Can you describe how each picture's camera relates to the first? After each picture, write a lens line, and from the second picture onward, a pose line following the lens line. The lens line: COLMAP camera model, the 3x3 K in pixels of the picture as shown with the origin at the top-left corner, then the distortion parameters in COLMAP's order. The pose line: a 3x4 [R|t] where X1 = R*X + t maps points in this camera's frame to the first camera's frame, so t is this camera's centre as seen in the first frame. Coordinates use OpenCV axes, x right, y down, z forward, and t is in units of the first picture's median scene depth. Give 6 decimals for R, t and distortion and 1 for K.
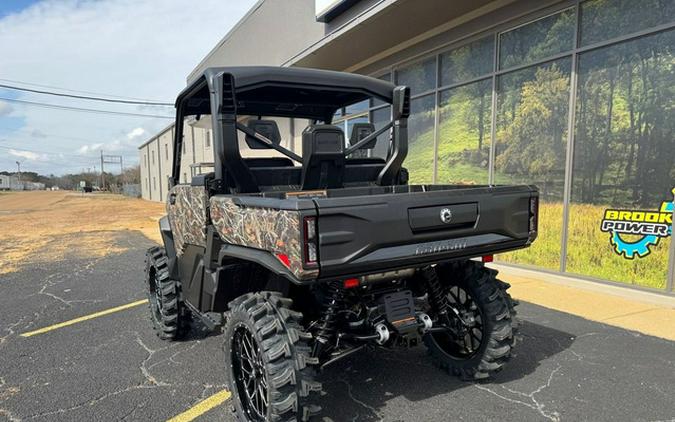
lens RADIAL K [[479.5, 0, 337.0], [0, 479.5, 263.4], [0, 0, 1]] dist [0.030641, -0.034215]
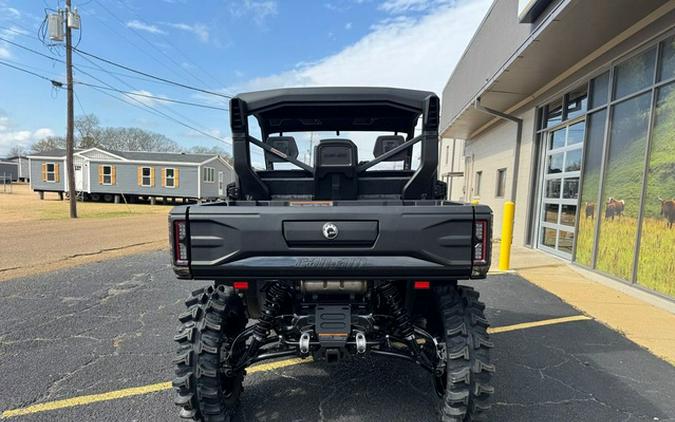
lens RADIAL K [[479.5, 0, 332.1], [0, 479.5, 261.2], [0, 0, 1]] dist [0.030641, -0.034215]
pose [[0.844450, 0.110297, -0.524155, 0.555838], [-0.122252, 0.992428, 0.011879, -0.037575], [0.521496, 0.054048, 0.851540, 0.127407]]
